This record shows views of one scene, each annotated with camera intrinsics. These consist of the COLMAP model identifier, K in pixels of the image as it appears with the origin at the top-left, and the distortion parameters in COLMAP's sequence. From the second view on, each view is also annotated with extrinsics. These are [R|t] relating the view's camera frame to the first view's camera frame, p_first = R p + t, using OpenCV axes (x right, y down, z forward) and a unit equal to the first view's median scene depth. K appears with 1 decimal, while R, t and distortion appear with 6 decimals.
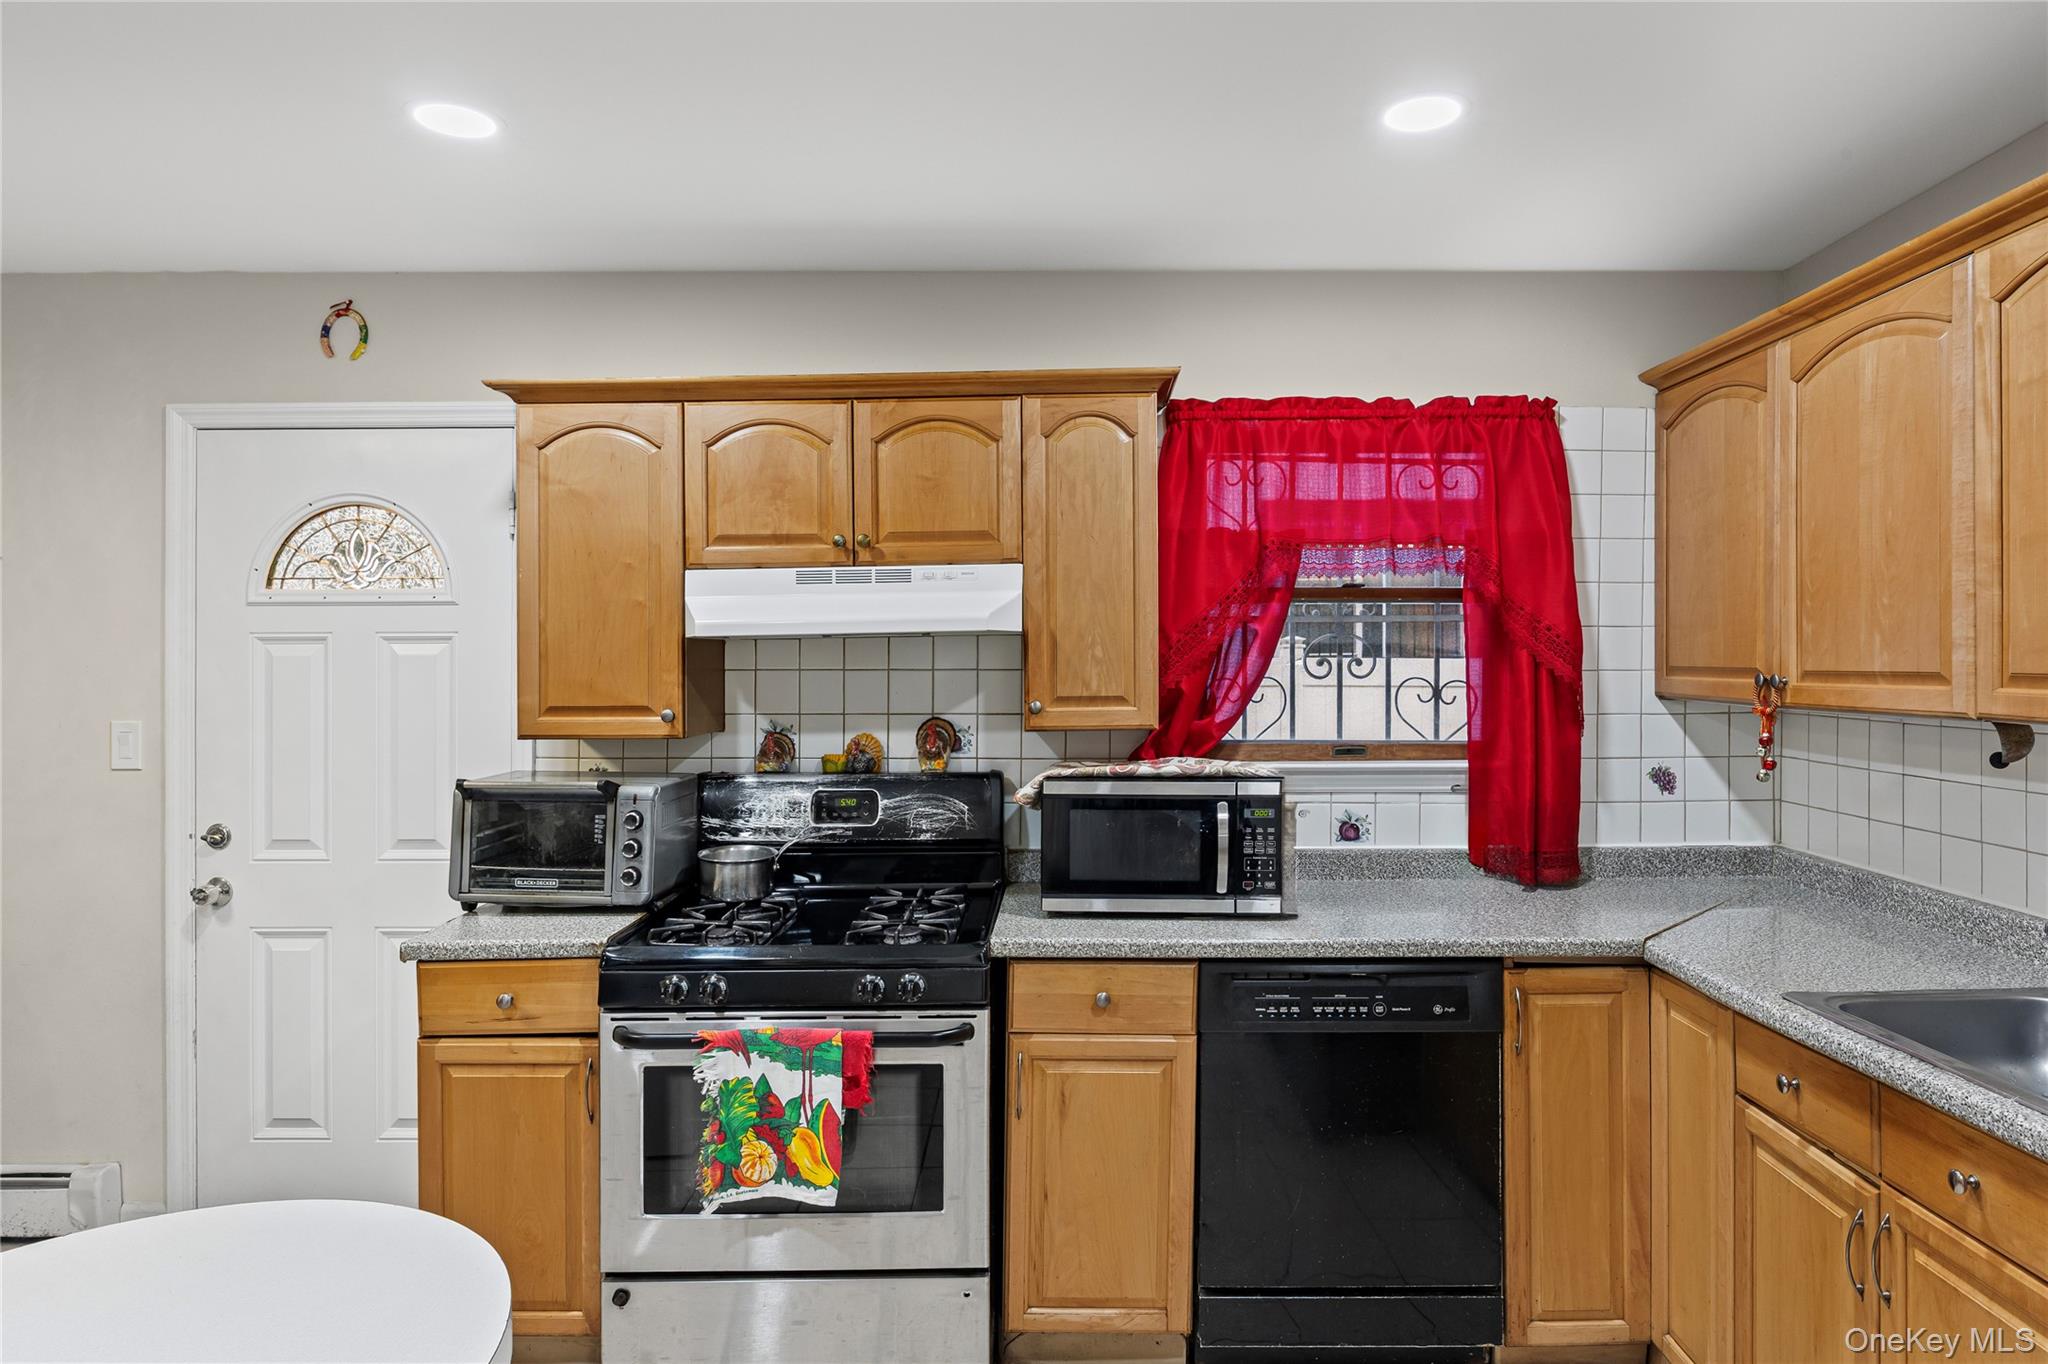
lens RADIAL K [[1202.8, 0, 1074.3], [0, 1202.8, 656.2], [0, 0, 1]] dist [-0.005901, -0.000455]
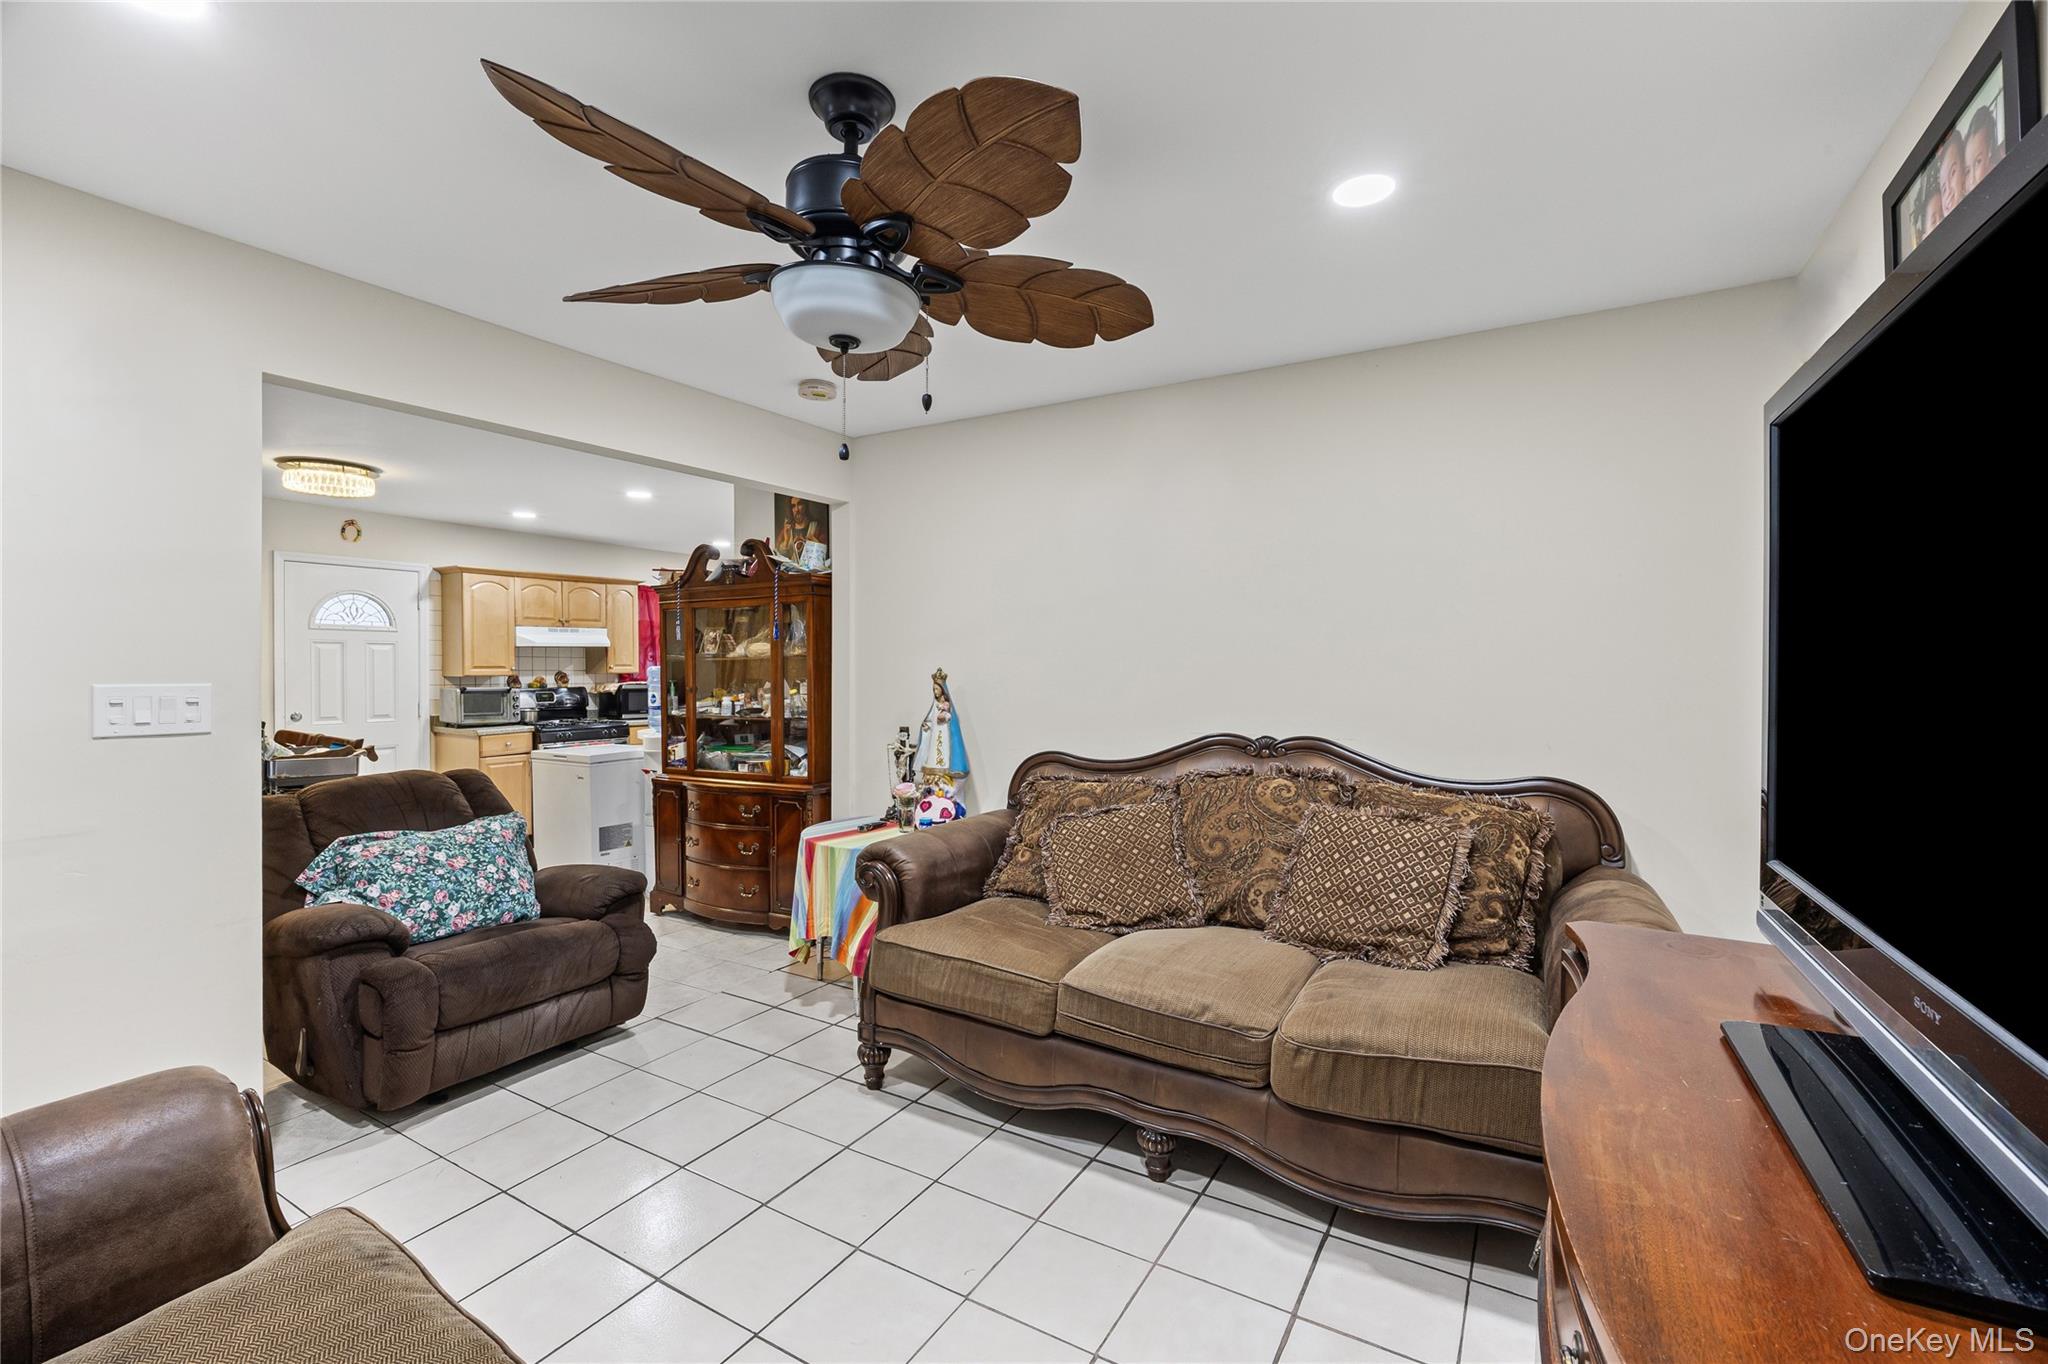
lens RADIAL K [[888.8, 0, 1032.9], [0, 888.8, 676.9], [0, 0, 1]] dist [-0.020210, -0.000013]
pose [[0.513473, -0.004807, 0.858092, -1.793997], [-0.002224, 0.999973, 0.006932, 0.053601], [-0.858103, -0.005468, 0.513449, -1.608417]]
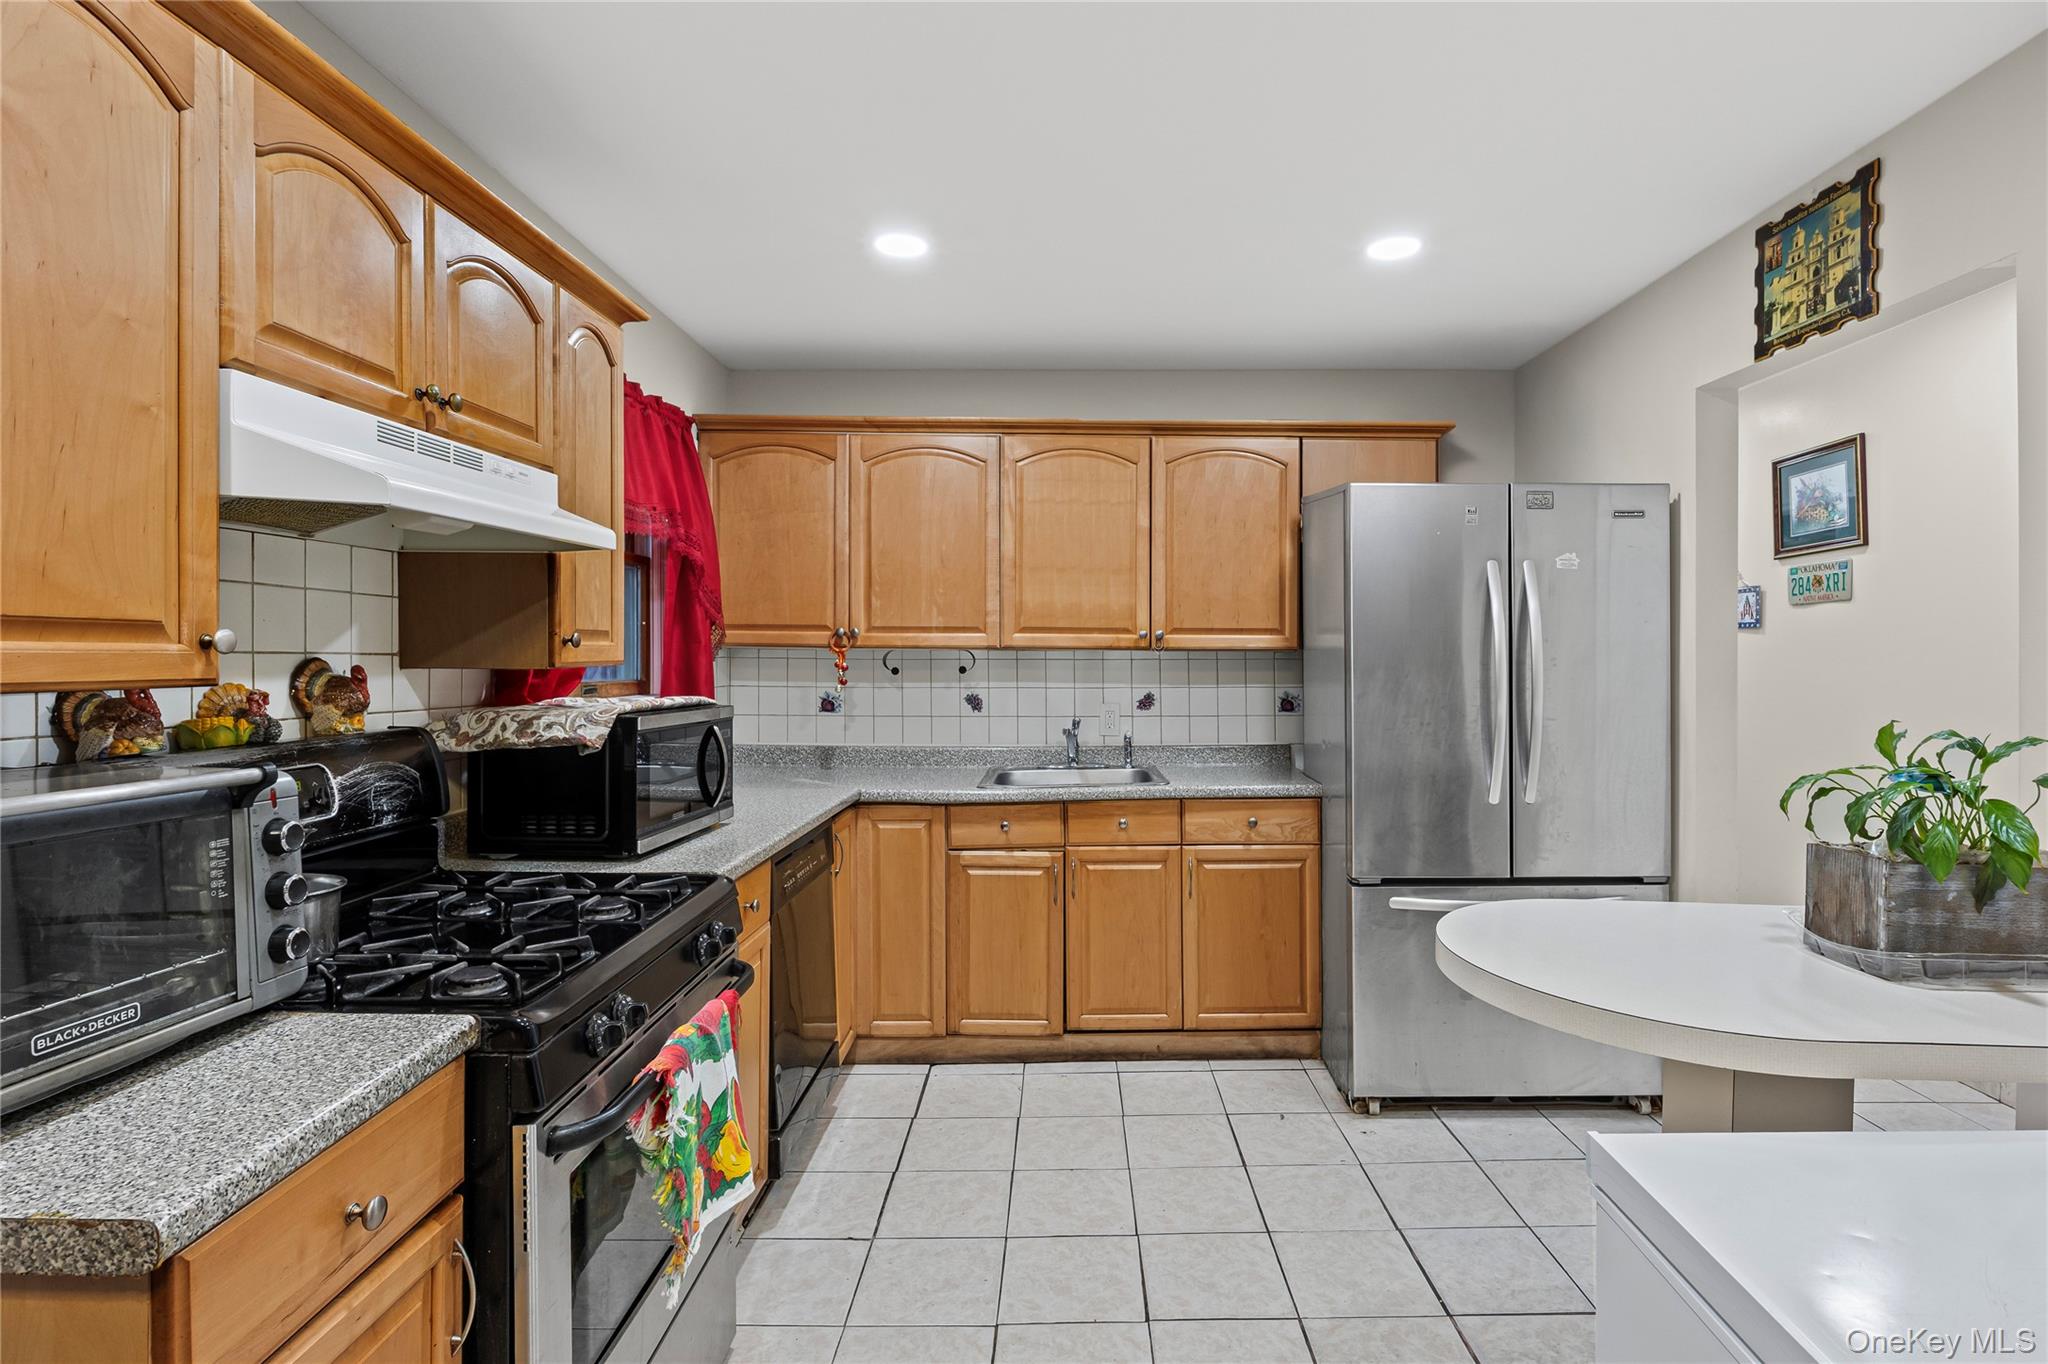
lens RADIAL K [[991.2, 0, 1084.2], [0, 991.2, 667.7], [0, 0, 1]] dist [-0.015810, 0.000183]
pose [[-0.017129, -0.005130, 0.999840, -0.795611], [-0.006962, 0.999963, 0.005012, 0.058498], [-0.999829, -0.006875, -0.017164, 0.657569]]
